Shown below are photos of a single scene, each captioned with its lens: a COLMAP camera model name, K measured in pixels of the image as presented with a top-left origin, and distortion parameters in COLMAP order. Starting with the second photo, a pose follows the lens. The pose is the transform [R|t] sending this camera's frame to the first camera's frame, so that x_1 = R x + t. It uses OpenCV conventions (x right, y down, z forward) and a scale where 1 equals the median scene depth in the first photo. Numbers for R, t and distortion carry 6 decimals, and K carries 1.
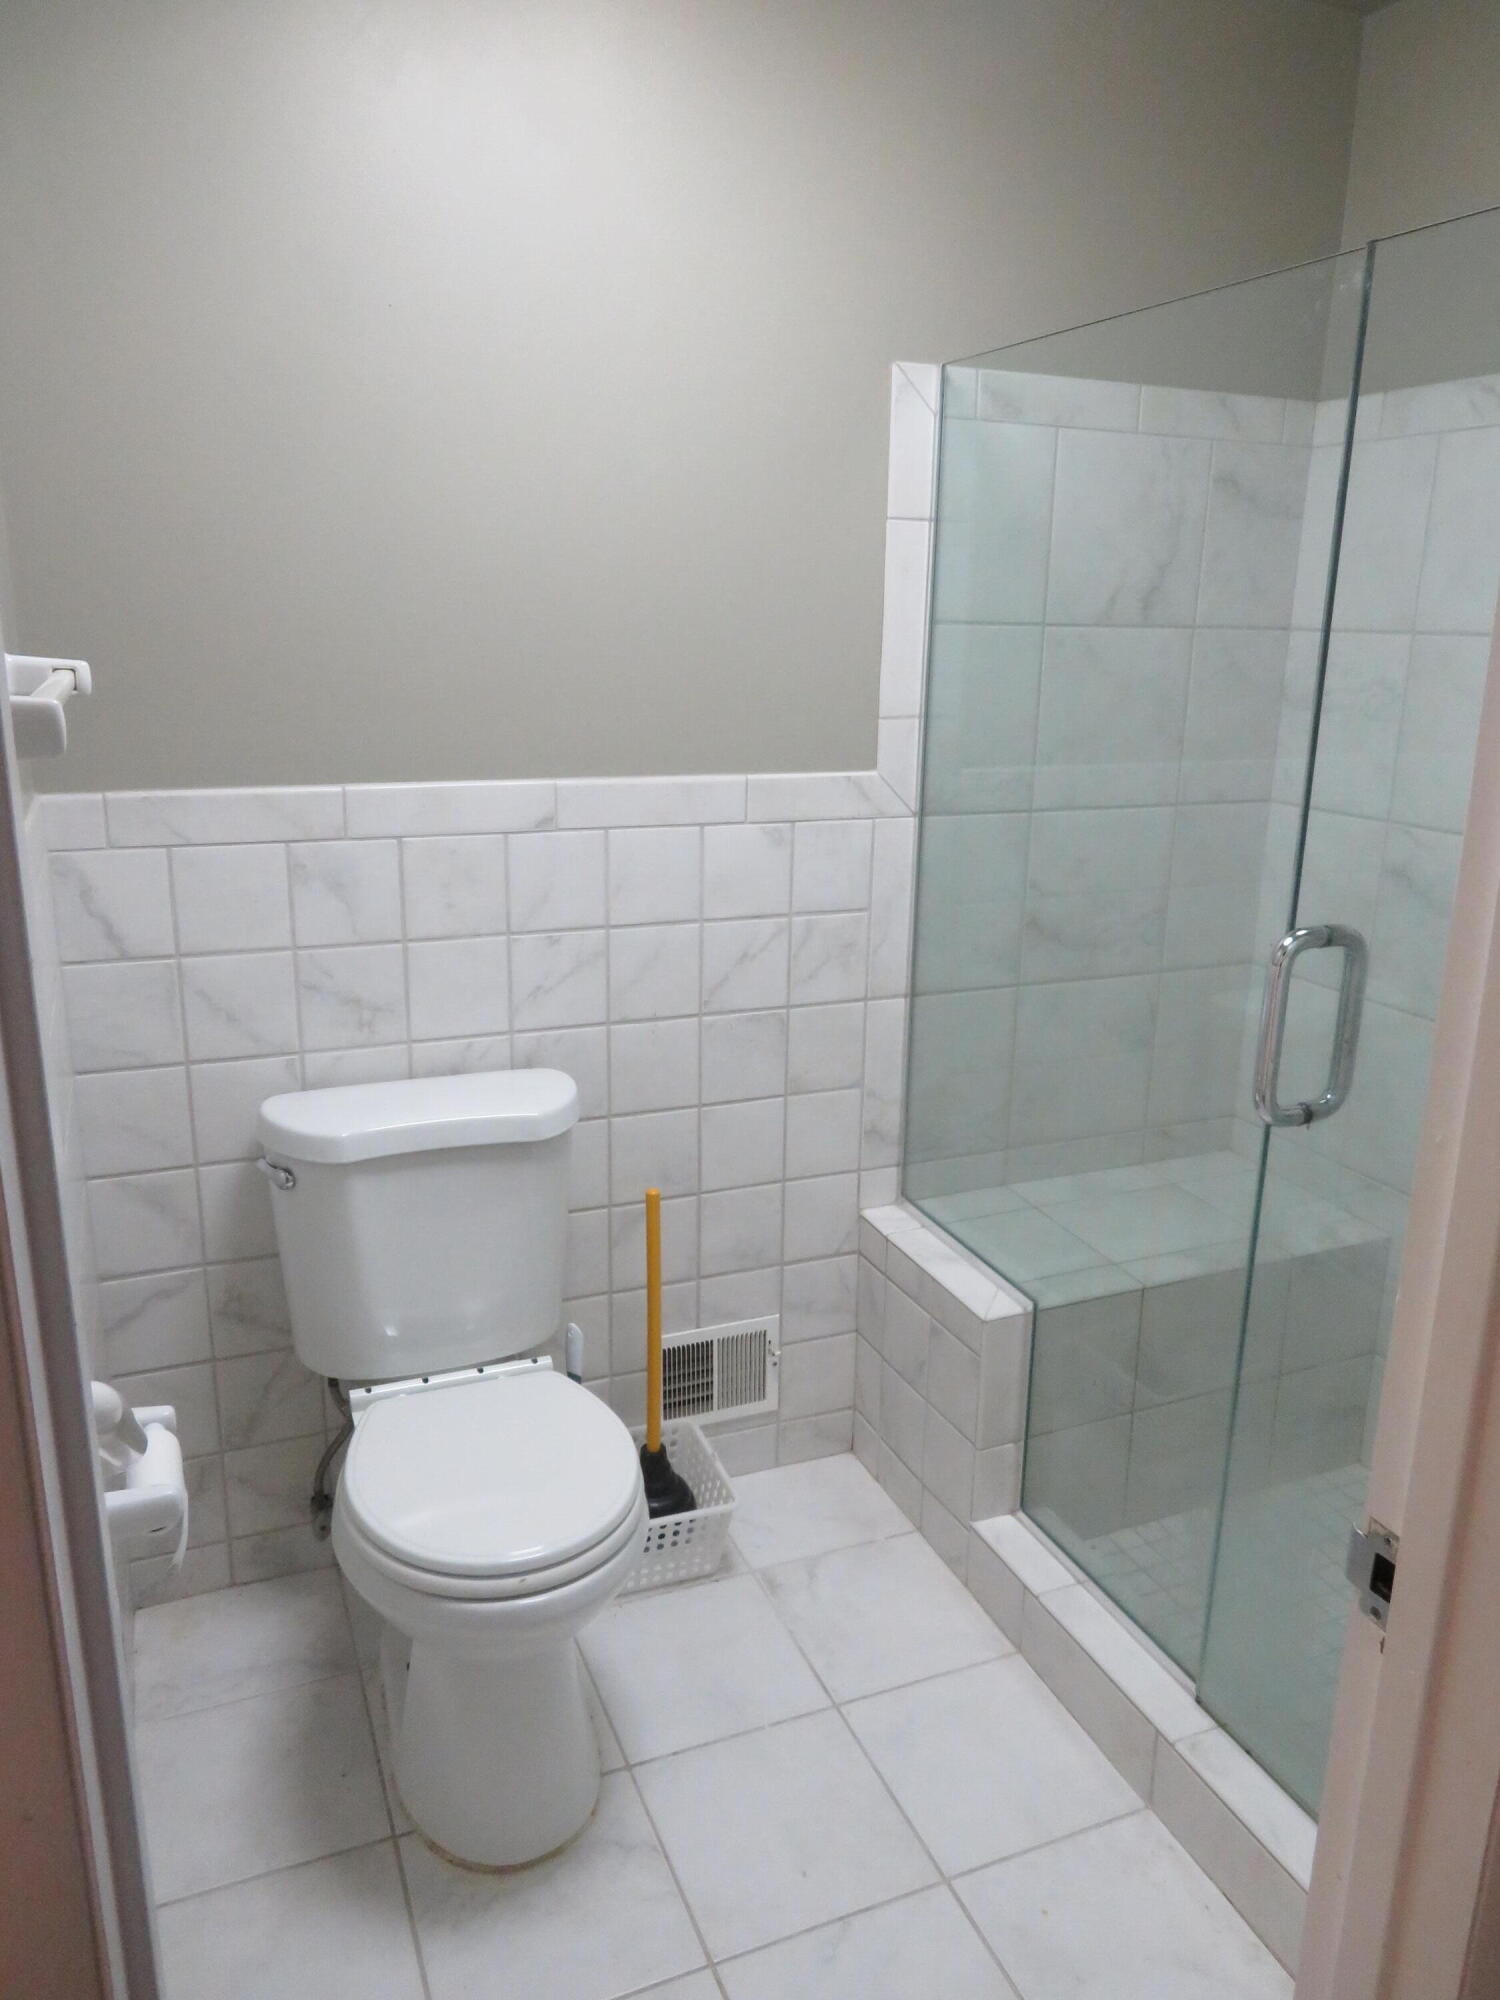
lens RADIAL K [[1438.5, 0, 747.1], [0, 1438.5, 1001.7], [0, 0, 1]] dist [-0.019335, 0.023523]
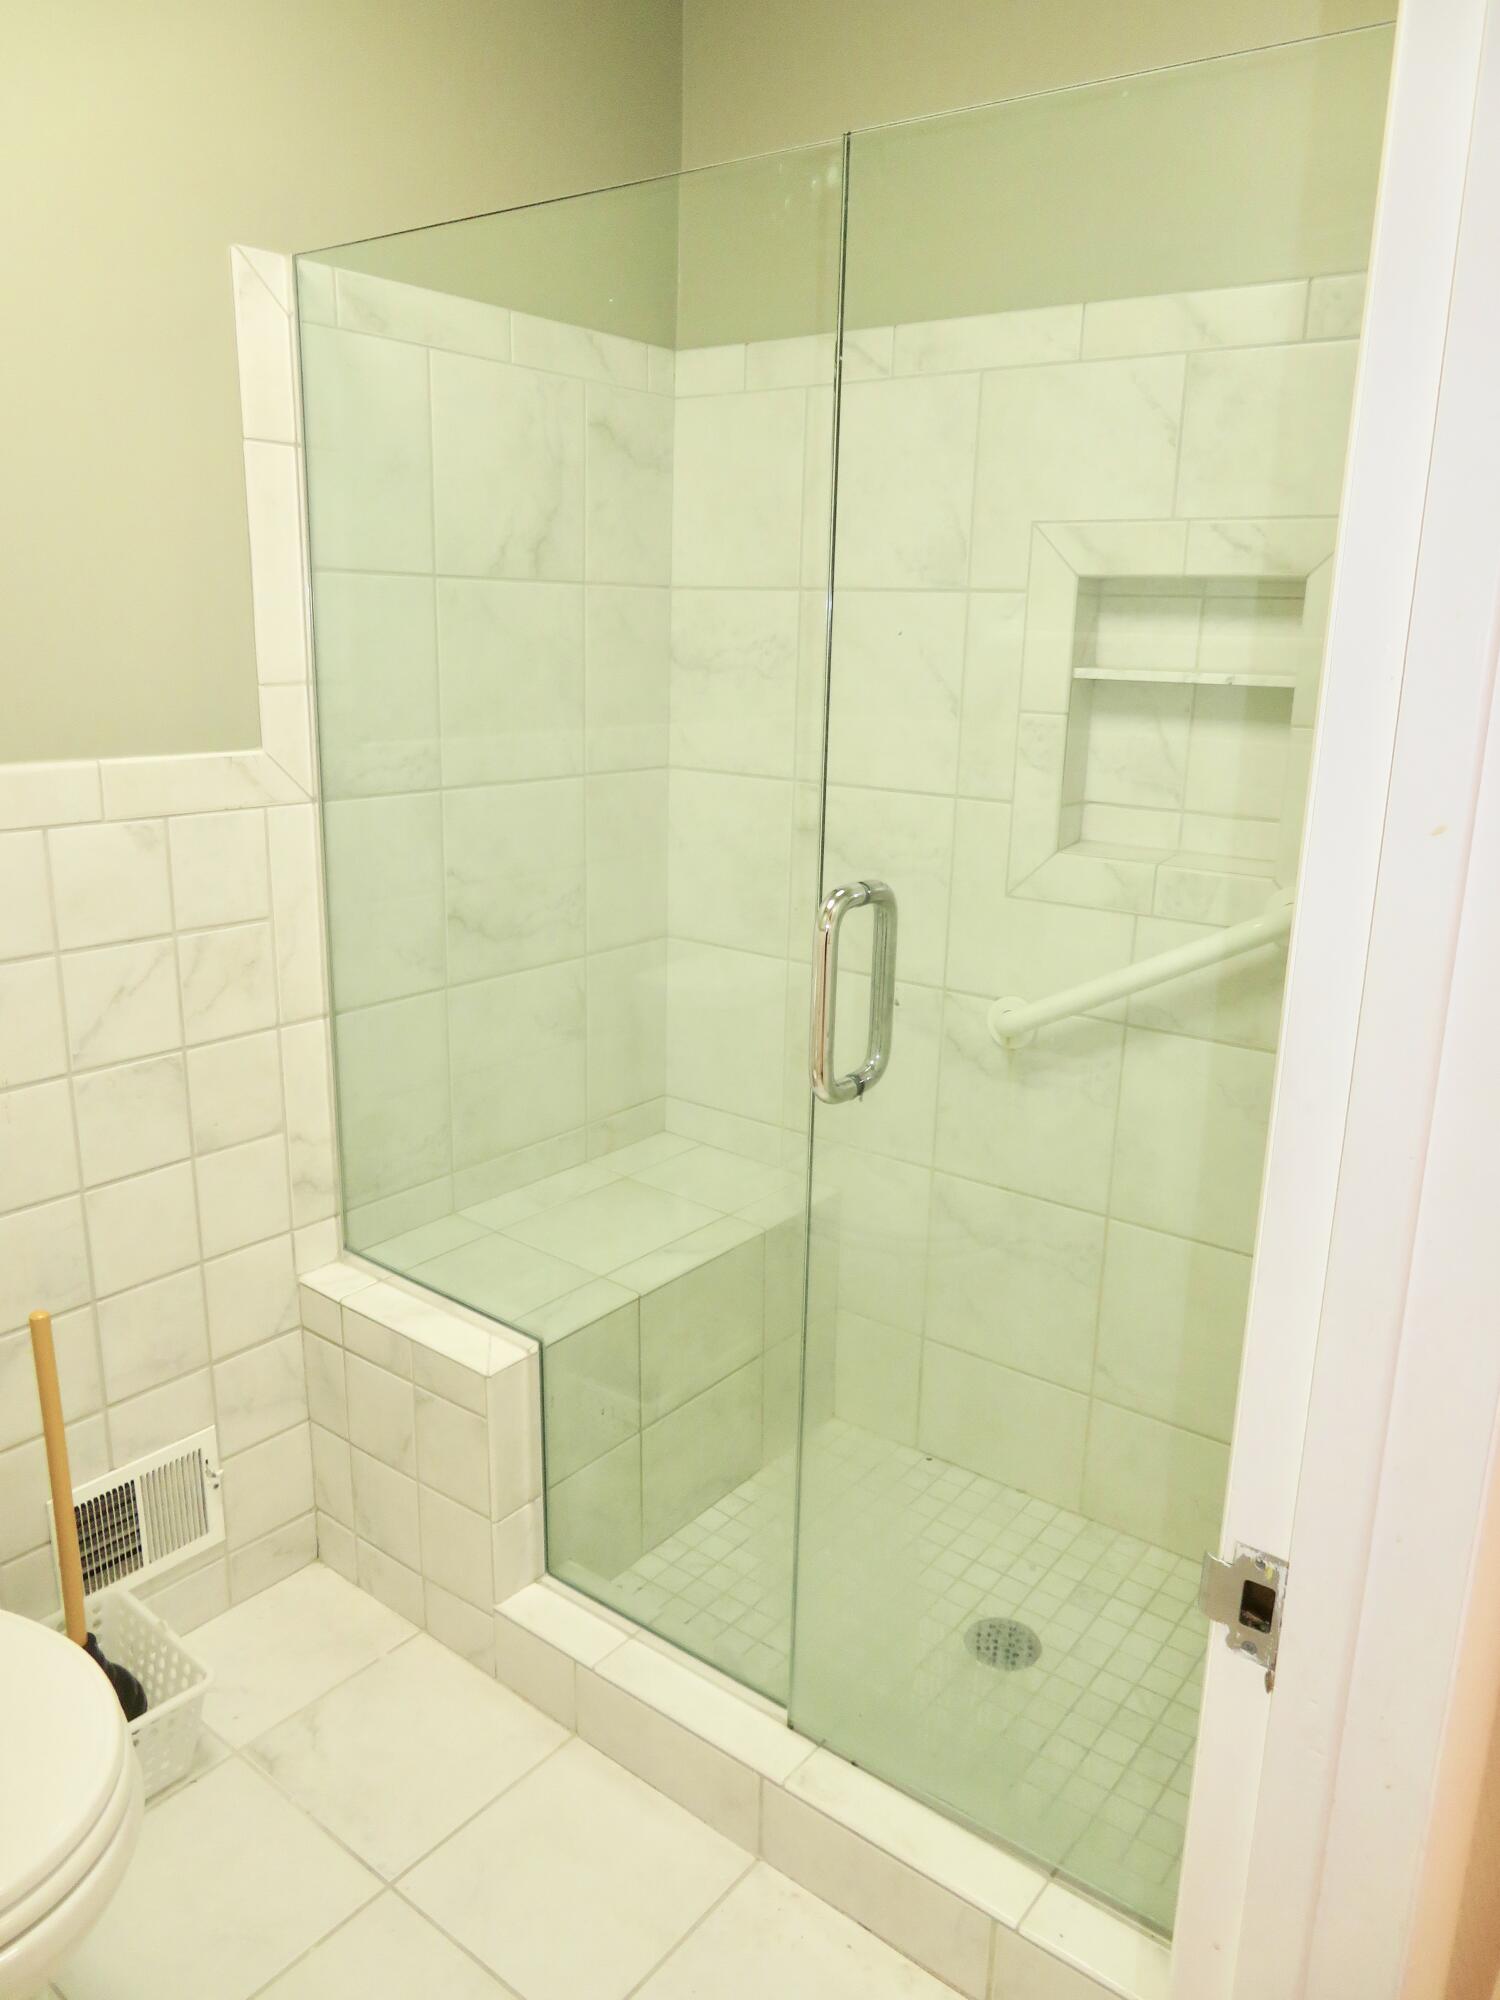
lens RADIAL K [[1438.5, 0, 747.0], [0, 1438.5, 998.2], [0, 0, 1]] dist [-0.019335, 0.023523]
pose [[0.869944, -0.122809, 0.477615, -0.078530], [0.121694, 0.992005, 0.033417, -0.012751], [-0.477900, 0.029052, 0.877934, 0.147991]]
